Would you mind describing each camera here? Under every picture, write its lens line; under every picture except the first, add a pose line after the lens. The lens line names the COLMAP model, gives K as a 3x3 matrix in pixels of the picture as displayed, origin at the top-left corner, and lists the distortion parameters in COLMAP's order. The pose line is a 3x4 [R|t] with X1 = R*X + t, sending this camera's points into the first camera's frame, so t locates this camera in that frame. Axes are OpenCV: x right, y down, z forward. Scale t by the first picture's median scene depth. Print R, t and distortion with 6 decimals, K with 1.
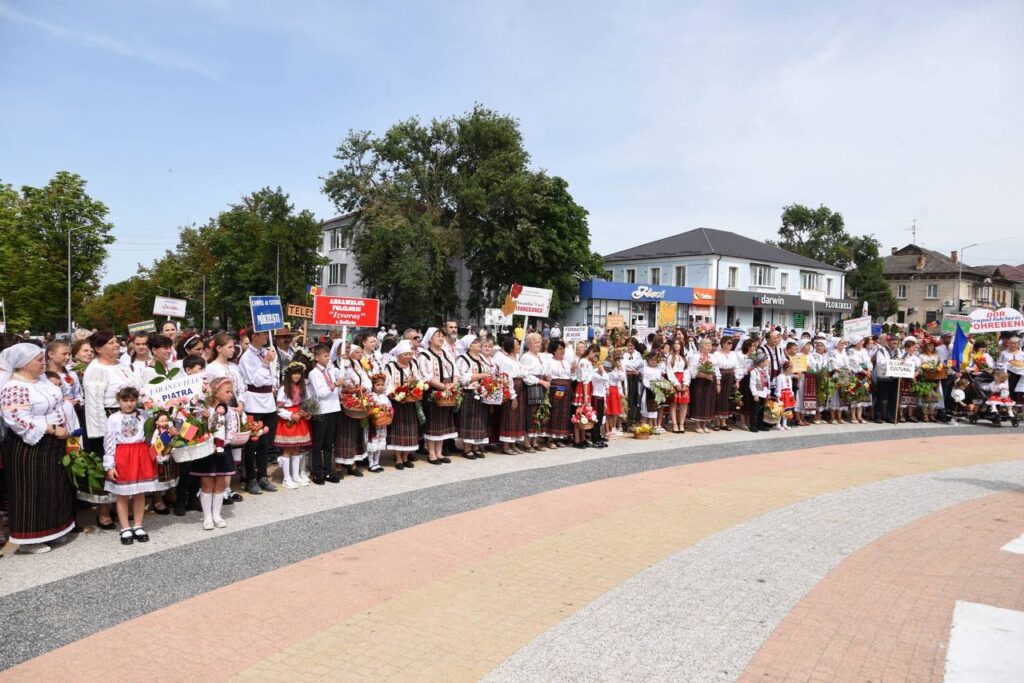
lens RADIAL K [[715.7, 0, 526.9], [0, 715.7, 338.8], [0, 0, 1]] dist [-0.108067, 0.082099]
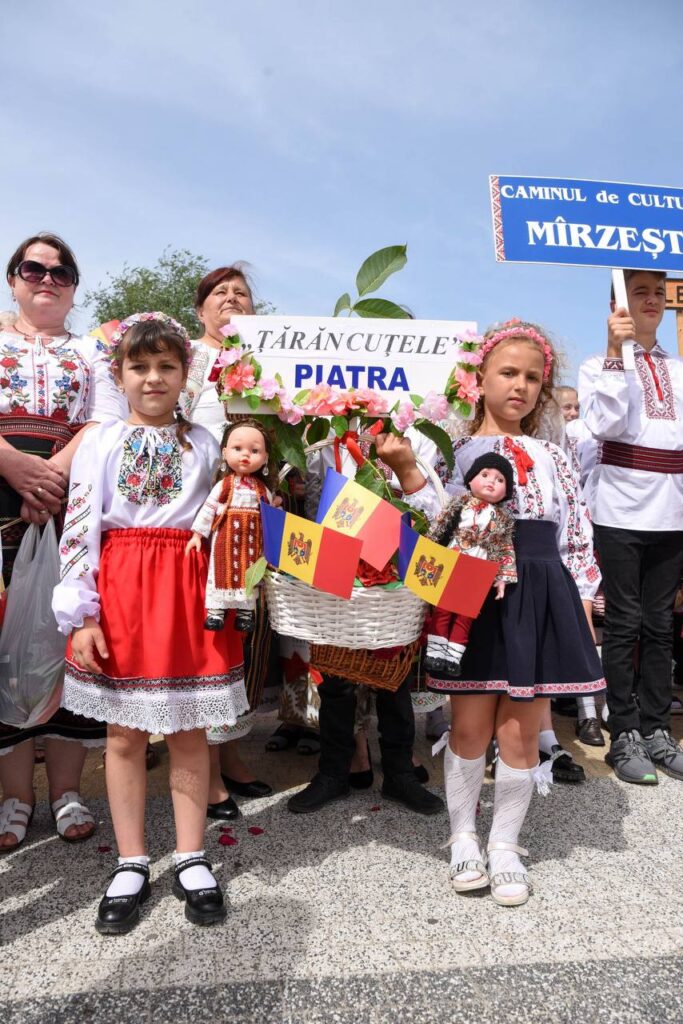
lens RADIAL K [[715.7, 0, 340.6], [0, 715.7, 512.8], [0, 0, 1]] dist [-0.108067, 0.082099]
pose [[0.757942, -0.011055, -0.652228, -0.345569], [-0.013427, 0.999380, -0.032543, 0.149334], [0.652183, 0.033423, 0.757324, 0.841790]]
